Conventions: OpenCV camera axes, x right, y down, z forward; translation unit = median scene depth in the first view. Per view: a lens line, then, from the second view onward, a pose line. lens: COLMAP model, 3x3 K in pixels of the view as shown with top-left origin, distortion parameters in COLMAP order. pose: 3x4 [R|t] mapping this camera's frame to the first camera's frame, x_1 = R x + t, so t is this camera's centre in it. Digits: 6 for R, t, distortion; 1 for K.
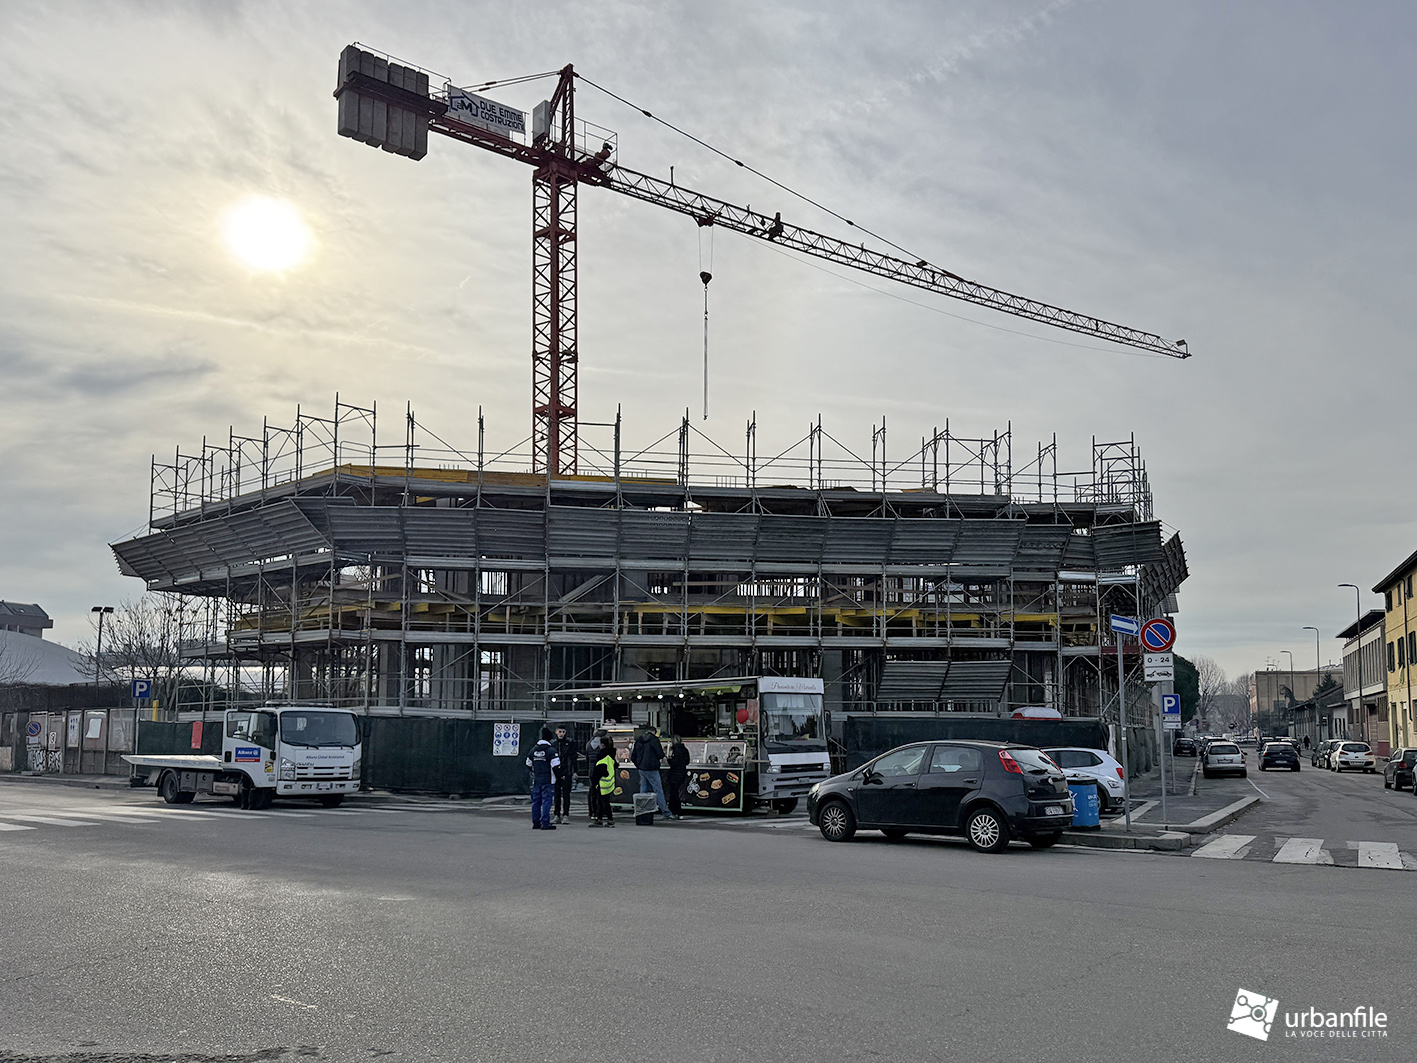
lens RADIAL K [[1148.9, 0, 708.7], [0, 1148.9, 677.5], [0, 0, 1]] dist [-0.004679, -0.051293]
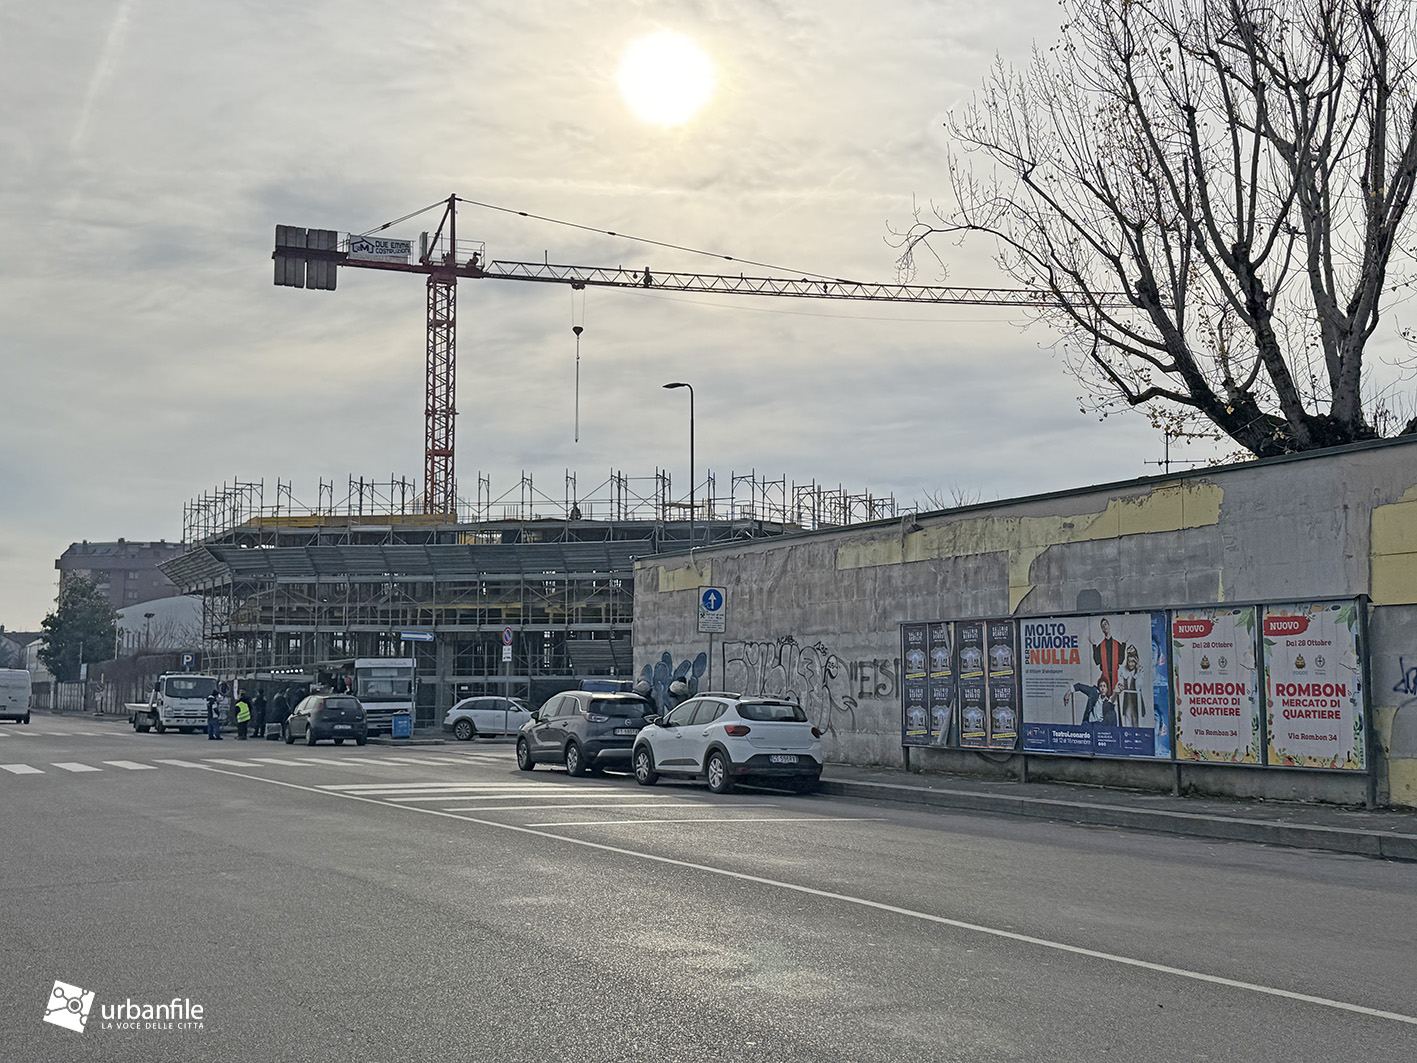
lens RADIAL K [[1643.7, 0, 708.5], [0, 1643.7, 531.5], [0, 0, 1]] dist [-0.002460, 0.604696]
pose [[0.910234, -0.023013, -0.413454, 0.837031], [0.003153, 0.998811, -0.048652, -0.038253], [0.414082, 0.042980, 0.909224, -0.552227]]
